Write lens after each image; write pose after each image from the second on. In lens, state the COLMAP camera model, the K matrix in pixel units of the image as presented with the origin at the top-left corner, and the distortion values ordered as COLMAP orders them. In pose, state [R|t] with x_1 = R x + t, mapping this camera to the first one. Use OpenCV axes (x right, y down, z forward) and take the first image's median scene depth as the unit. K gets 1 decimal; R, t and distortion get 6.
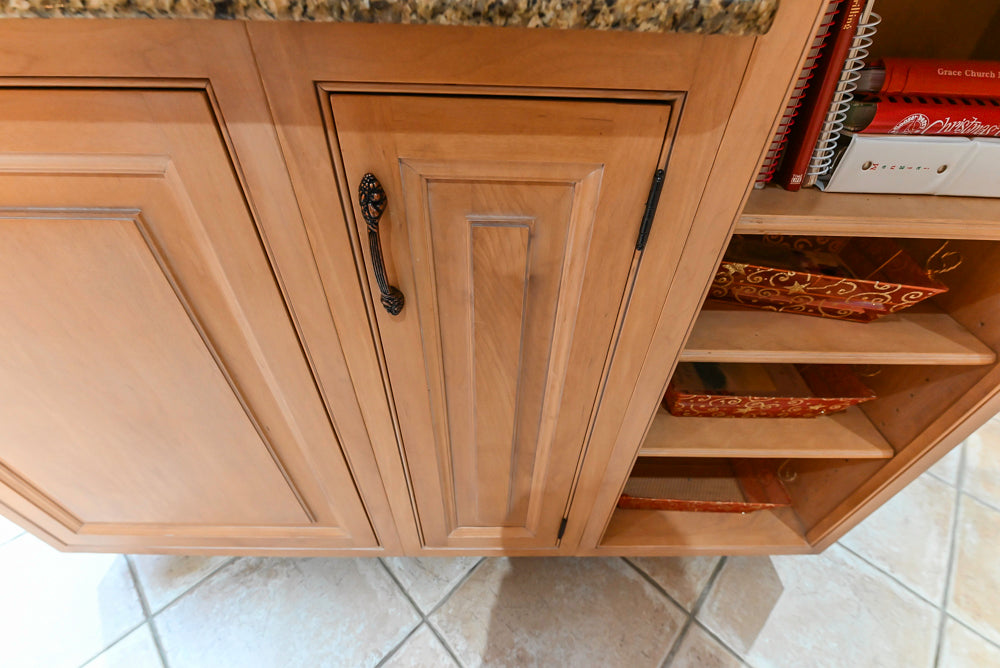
lens RADIAL K [[423.9, 0, 498.5], [0, 423.9, 337.1], [0, 0, 1]] dist [-0.001353, -0.001379]
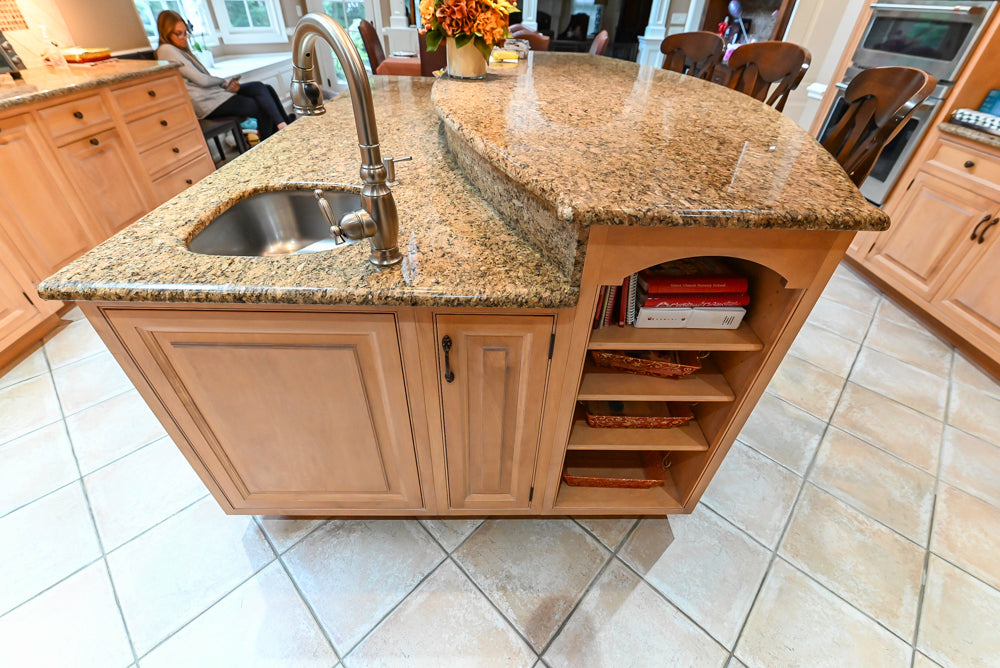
lens RADIAL K [[423.9, 0, 499.8], [0, 423.9, 326.9], [0, 0, 1]] dist [-0.001353, -0.001379]
pose [[0.999940, -0.000650, 0.010913, 0.003640], [0.001361, 0.997864, -0.065313, -0.108290], [-0.010848, 0.065324, 0.997805, -0.714141]]
